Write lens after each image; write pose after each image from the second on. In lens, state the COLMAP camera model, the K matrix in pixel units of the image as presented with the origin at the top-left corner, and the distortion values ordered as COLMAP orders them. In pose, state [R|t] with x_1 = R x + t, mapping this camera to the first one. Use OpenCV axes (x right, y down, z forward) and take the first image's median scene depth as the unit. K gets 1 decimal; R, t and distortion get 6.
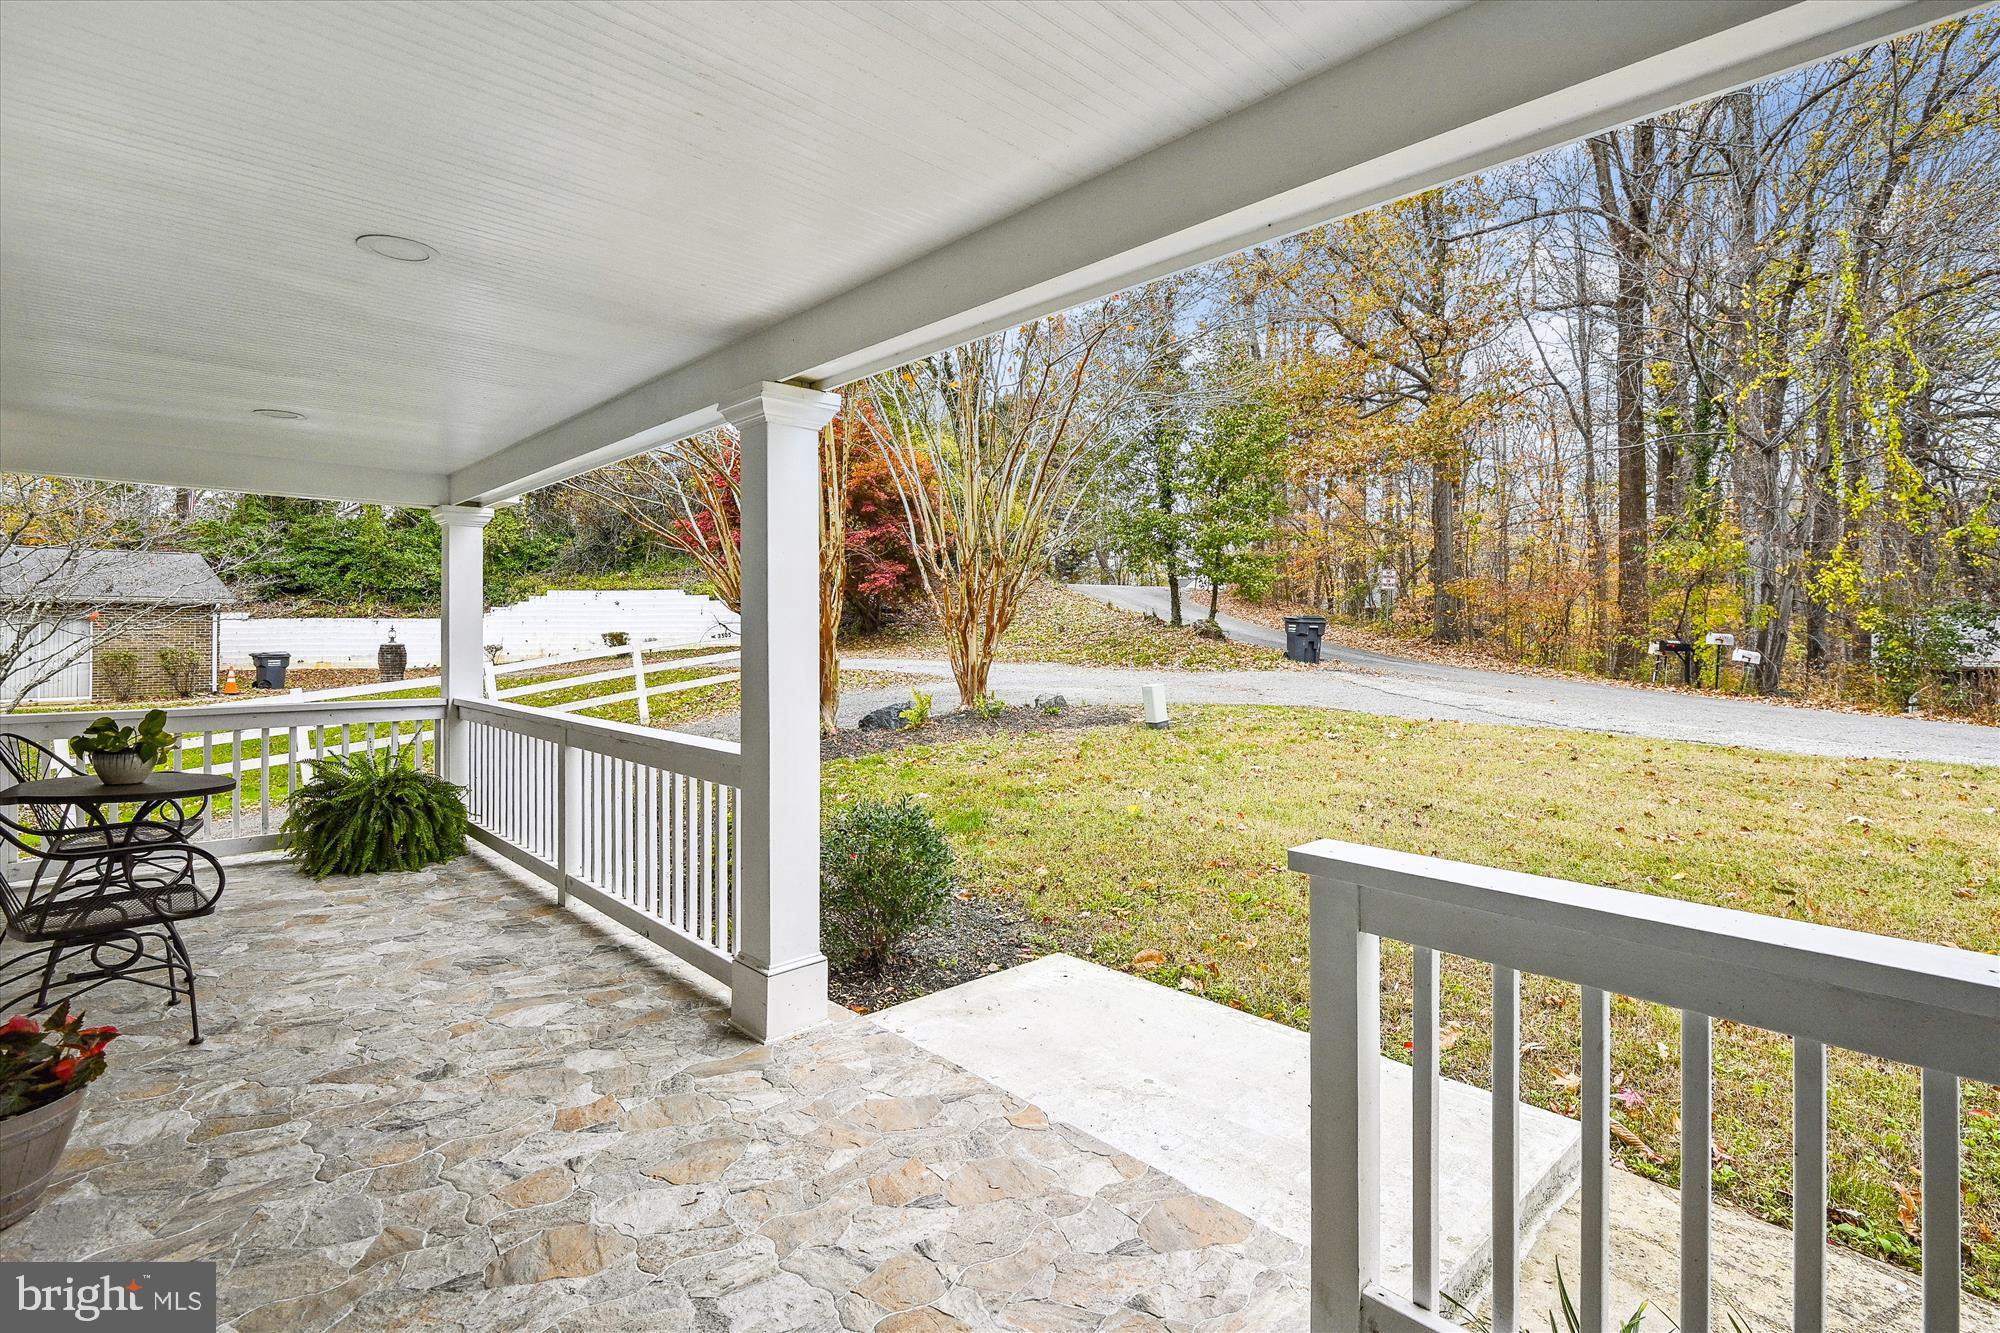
lens RADIAL K [[947.7, 0, 1007.2], [0, 947.7, 635.9], [0, 0, 1]] dist [0.002056, -0.001080]
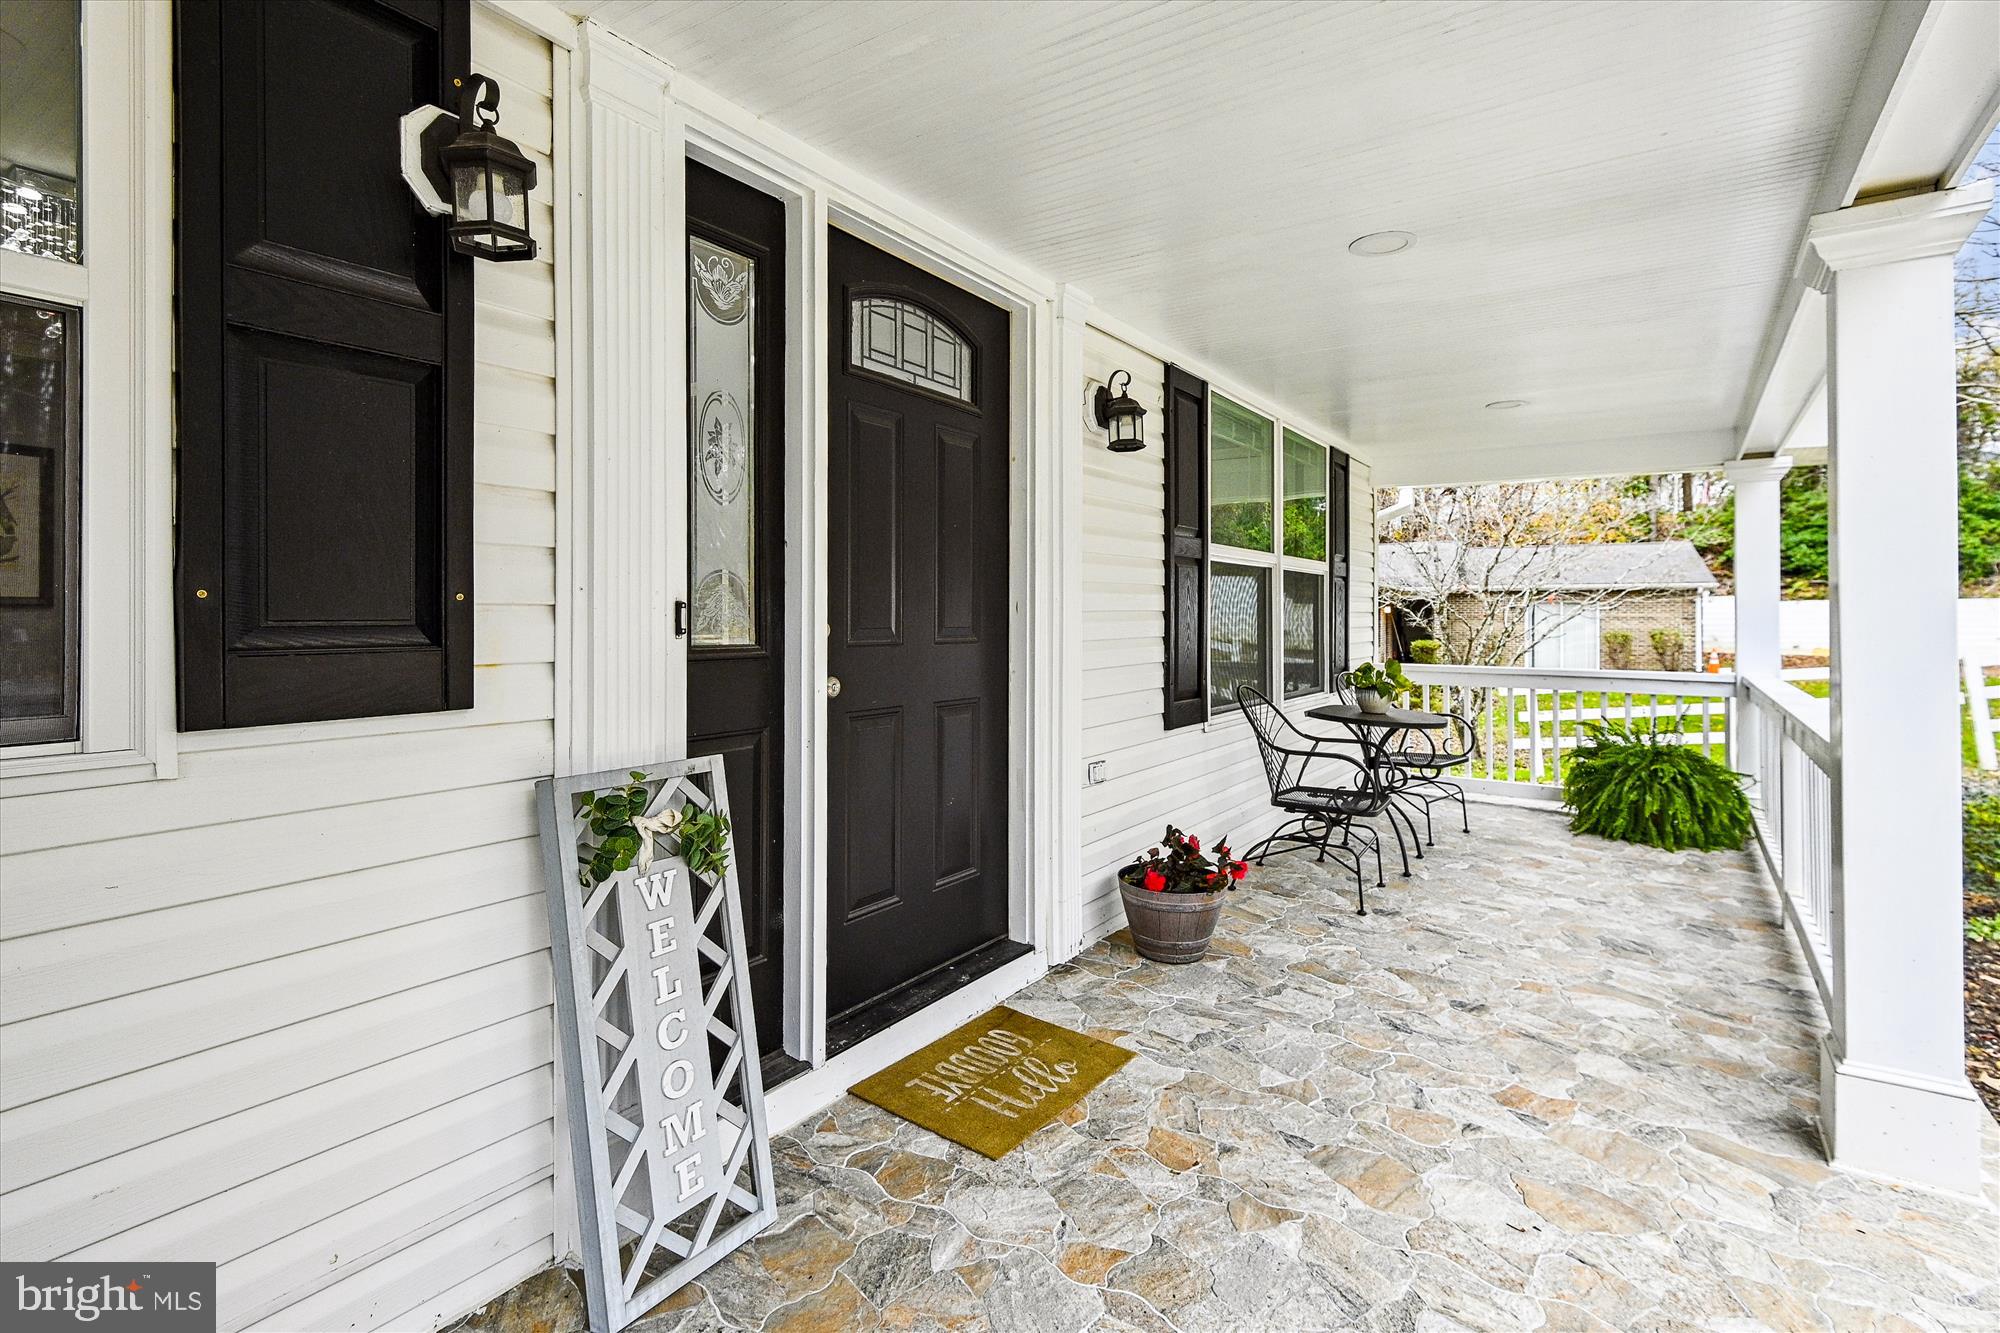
lens RADIAL K [[947.7, 0, 1007.2], [0, 947.7, 635.9], [0, 0, 1]] dist [0.002056, -0.001080]
pose [[0.211914, 0.020285, -0.977078, 0.280864], [-0.005889, 0.999793, 0.019480, 0.028864], [0.977271, 0.001626, 0.211990, 0.249236]]
